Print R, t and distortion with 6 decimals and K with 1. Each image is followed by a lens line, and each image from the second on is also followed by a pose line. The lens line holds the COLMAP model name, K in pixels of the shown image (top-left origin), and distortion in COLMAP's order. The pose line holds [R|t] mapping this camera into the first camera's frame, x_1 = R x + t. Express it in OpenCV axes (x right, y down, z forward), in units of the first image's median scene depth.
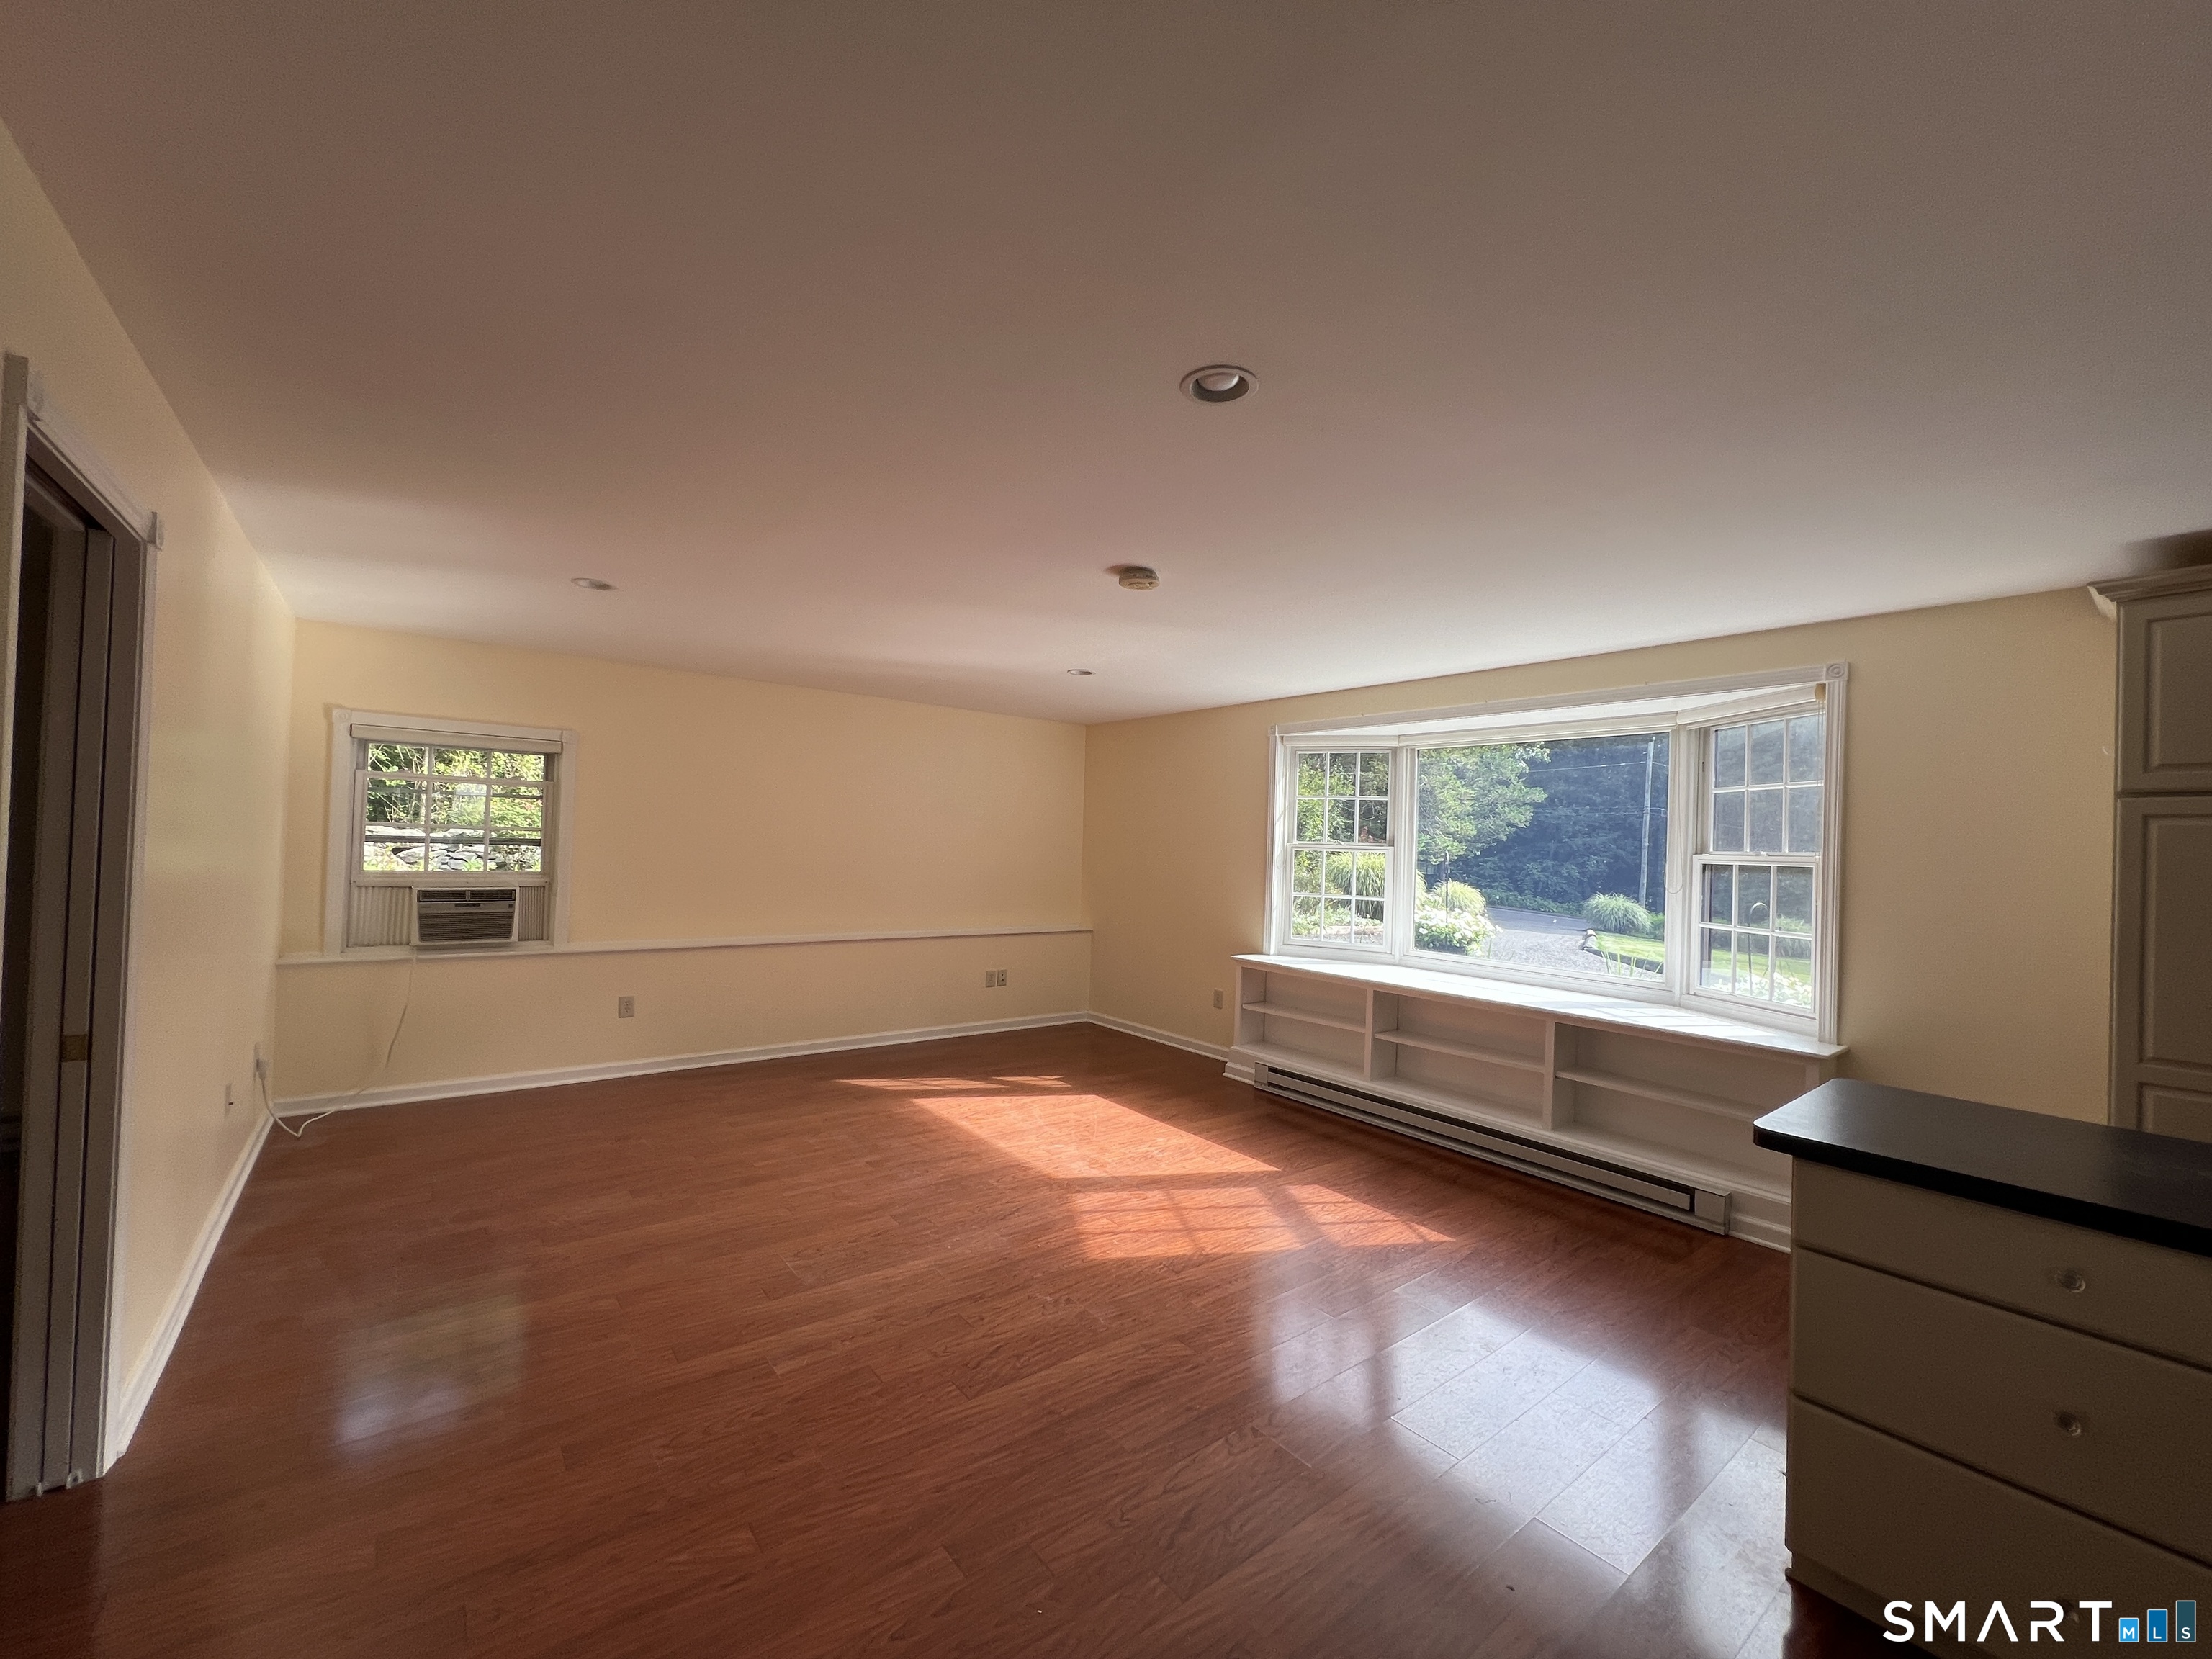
lens RADIAL K [[886.2, 0, 1110.6], [0, 886.2, 832.3], [0, 0, 1]] dist [0.001638, 0.000321]
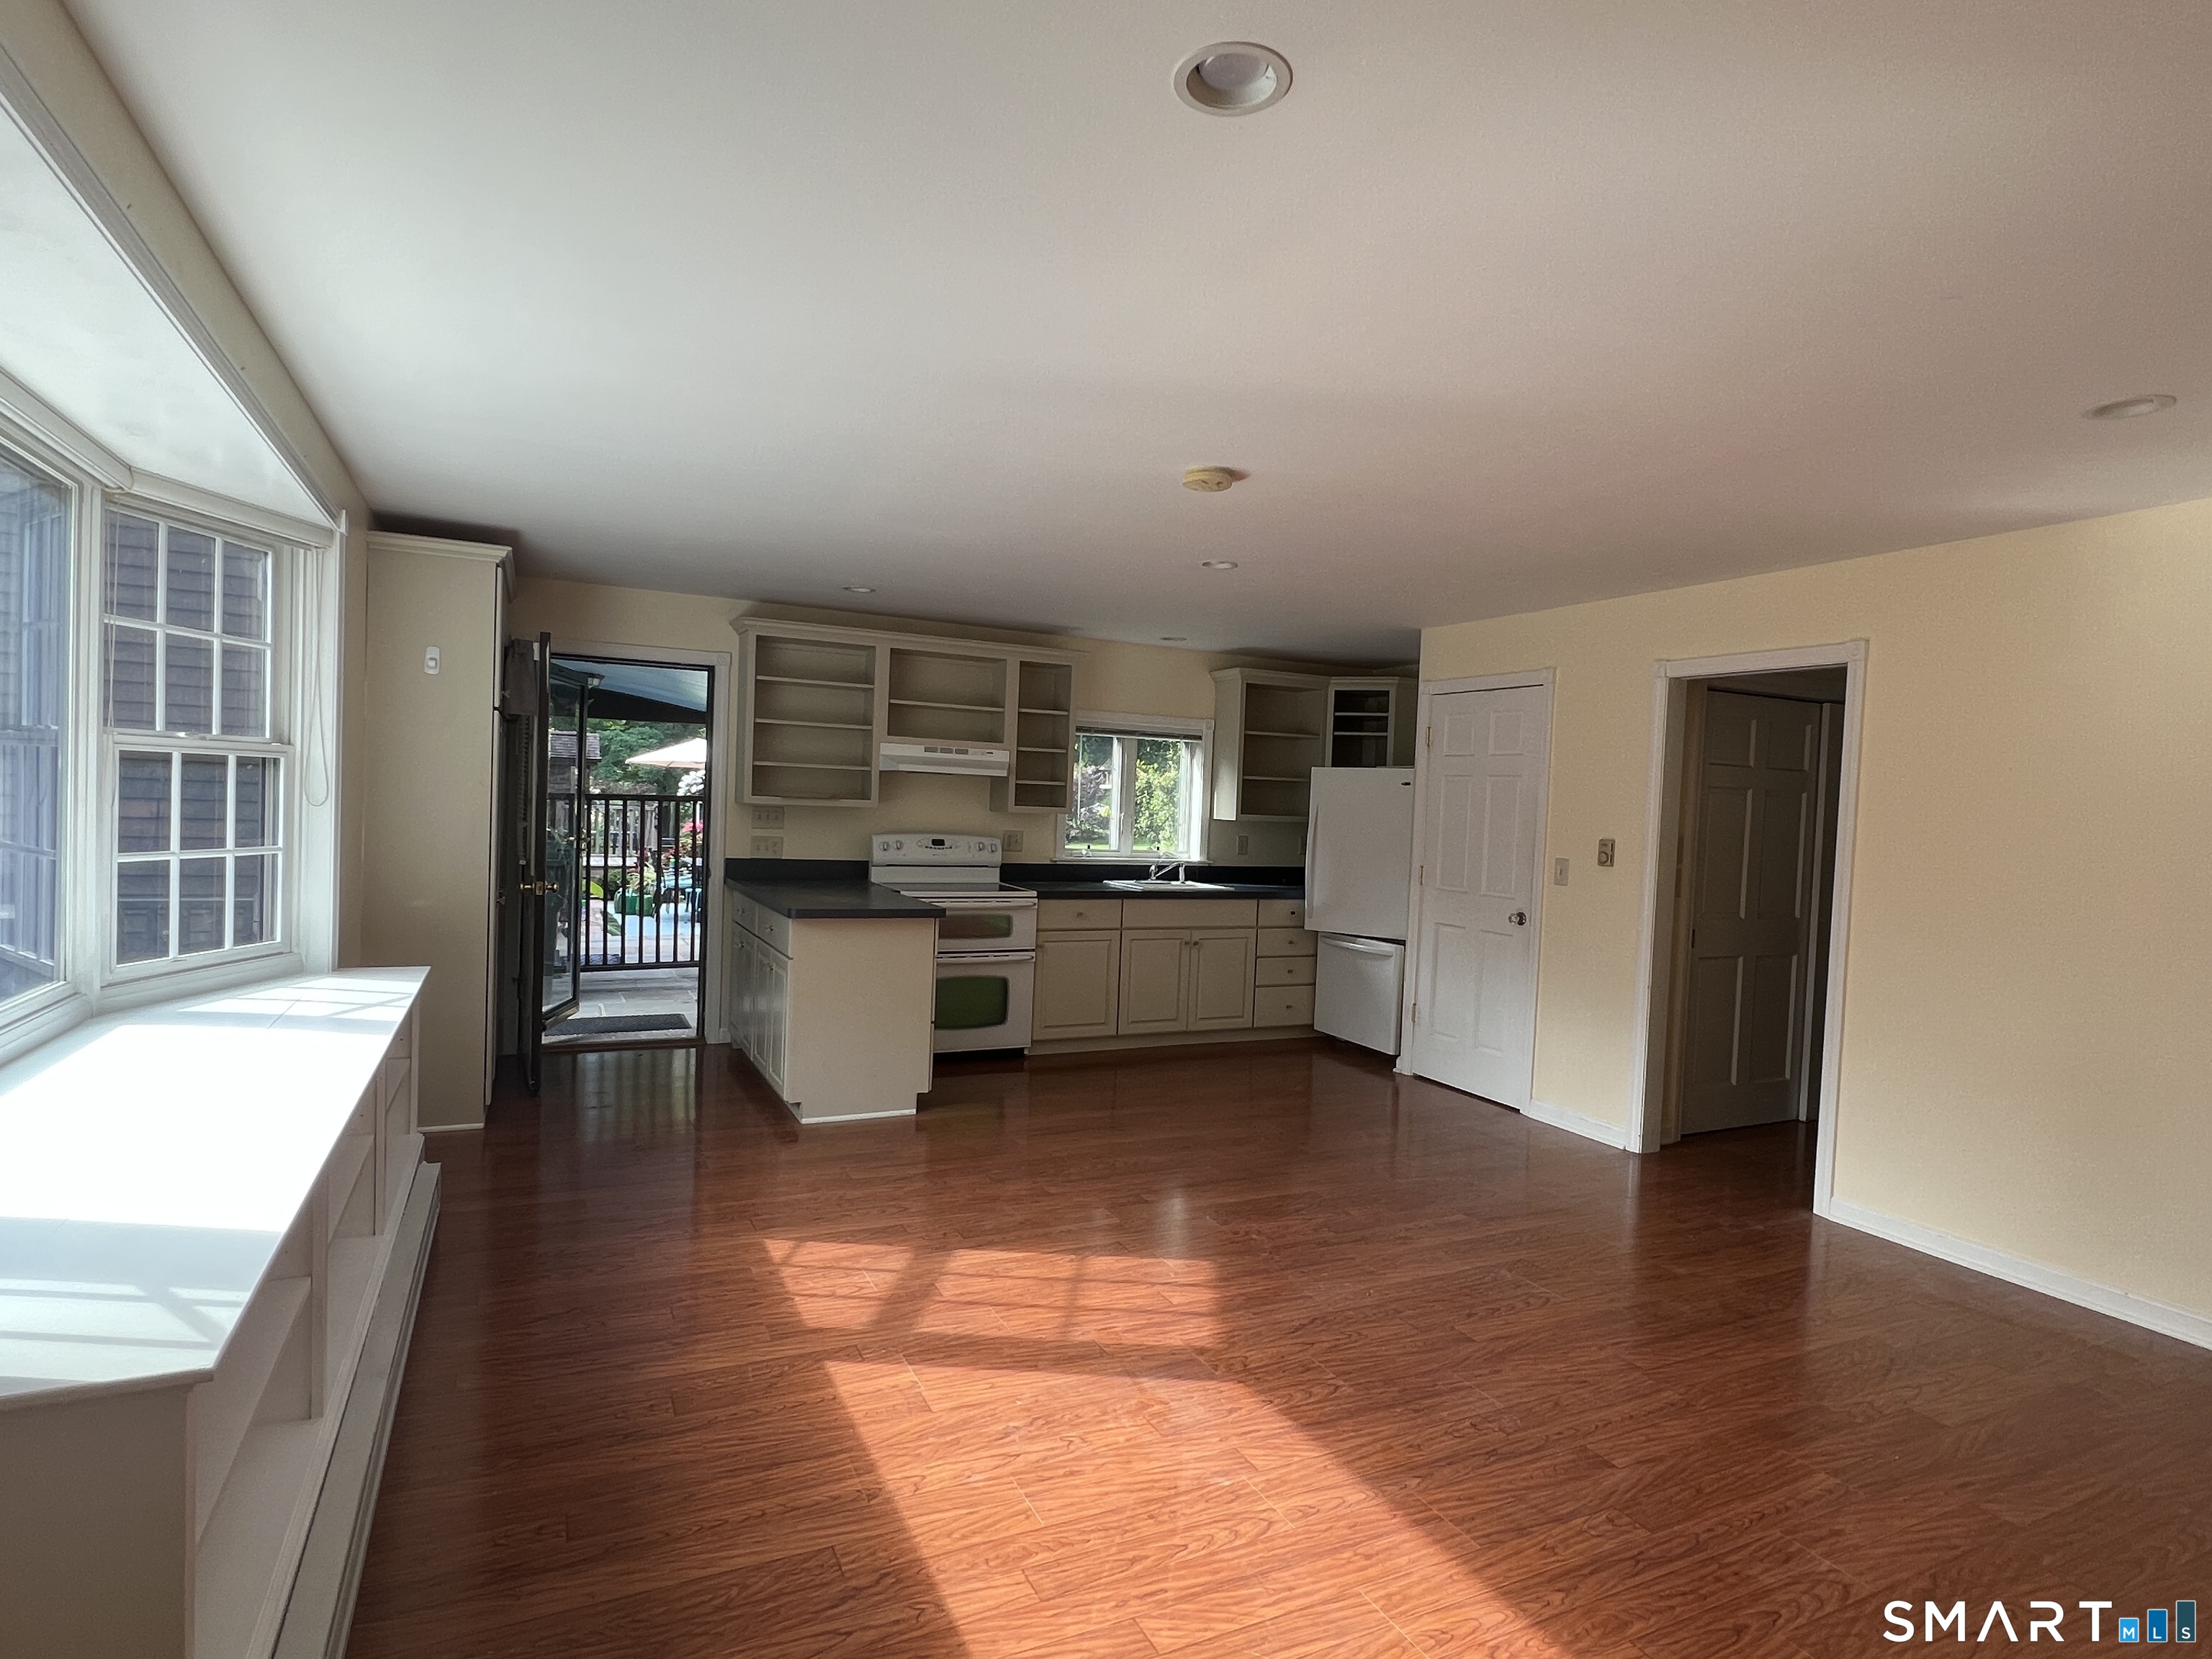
lens RADIAL K [[1166.4, 0, 1106.0], [0, 1166.4, 829.5], [0, 0, 1]] dist [-0.000118, -0.000227]
pose [[-0.975354, -0.078768, 0.206106, -0.097227], [-0.076349, 0.996887, 0.019675, 0.022601], [-0.207014, 0.003454, -0.978332, 1.593859]]
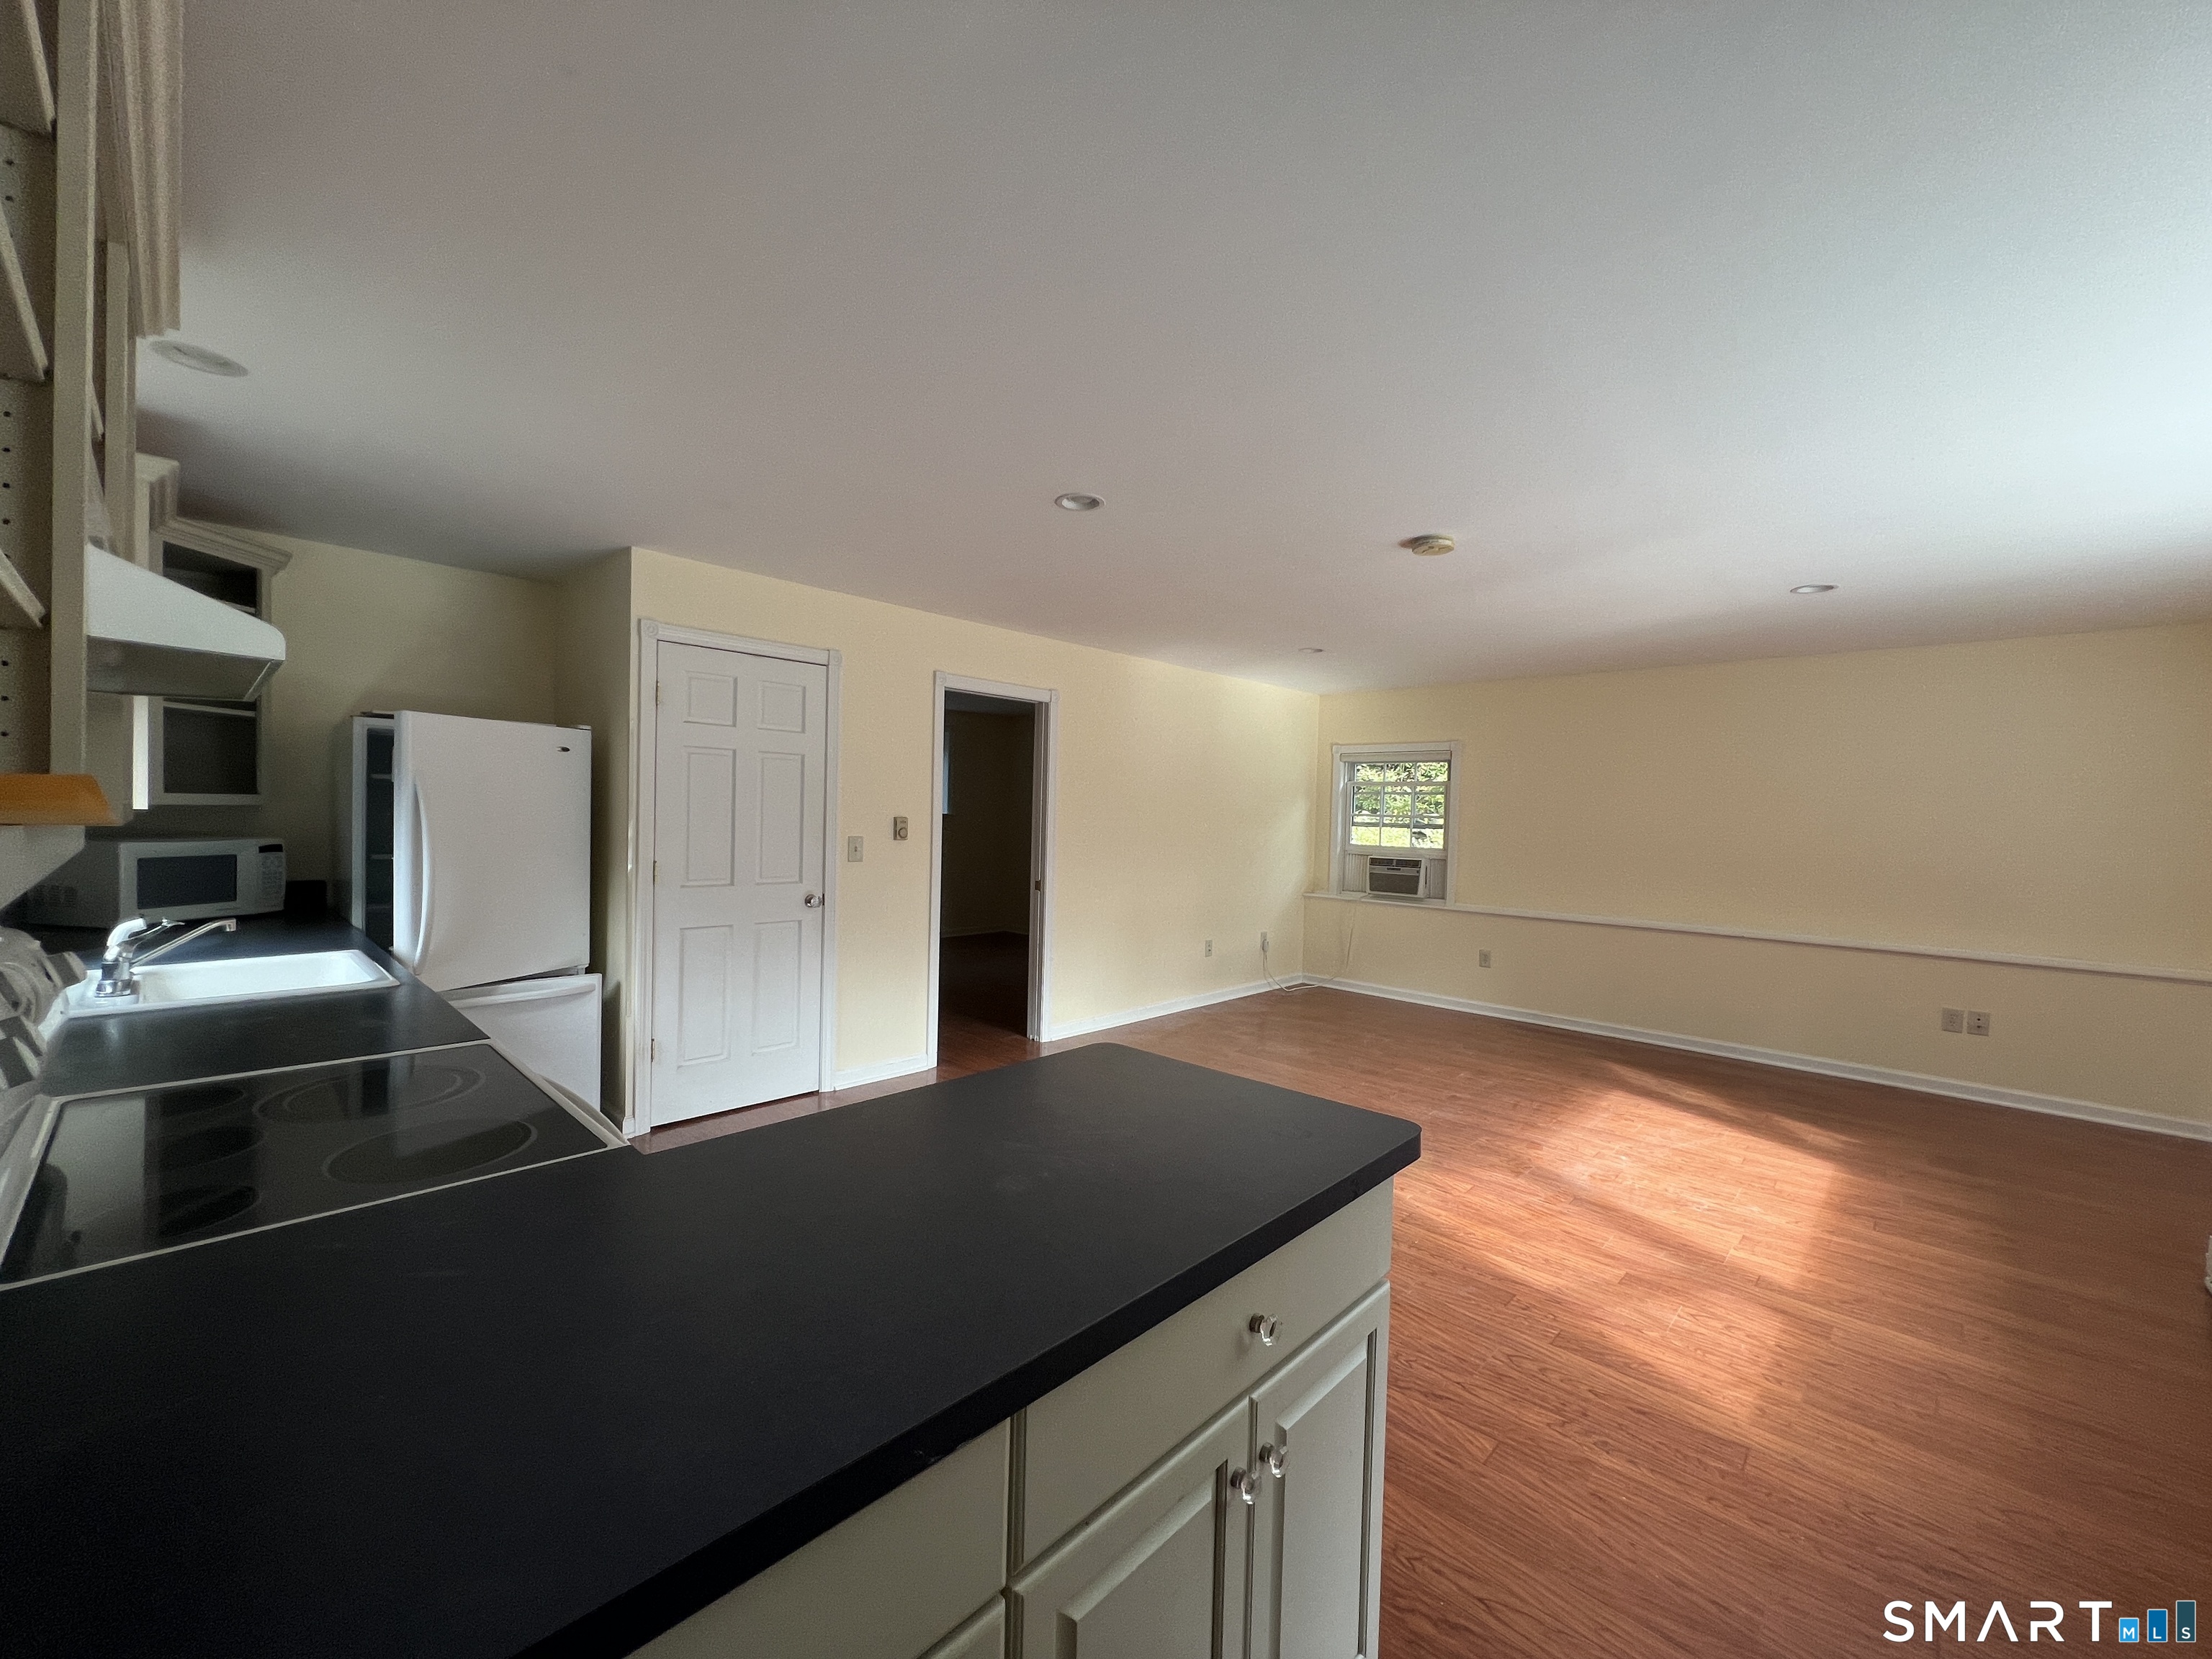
lens RADIAL K [[887.2, 0, 1108.8], [0, 887.2, 835.7], [0, 0, 1]] dist [-0.000735, 0.000457]
pose [[0.140411, -0.004823, -0.990082, 0.745694], [-0.007068, 0.999958, -0.005874, 0.044307], [0.990068, 0.007823, 0.140371, 0.373799]]
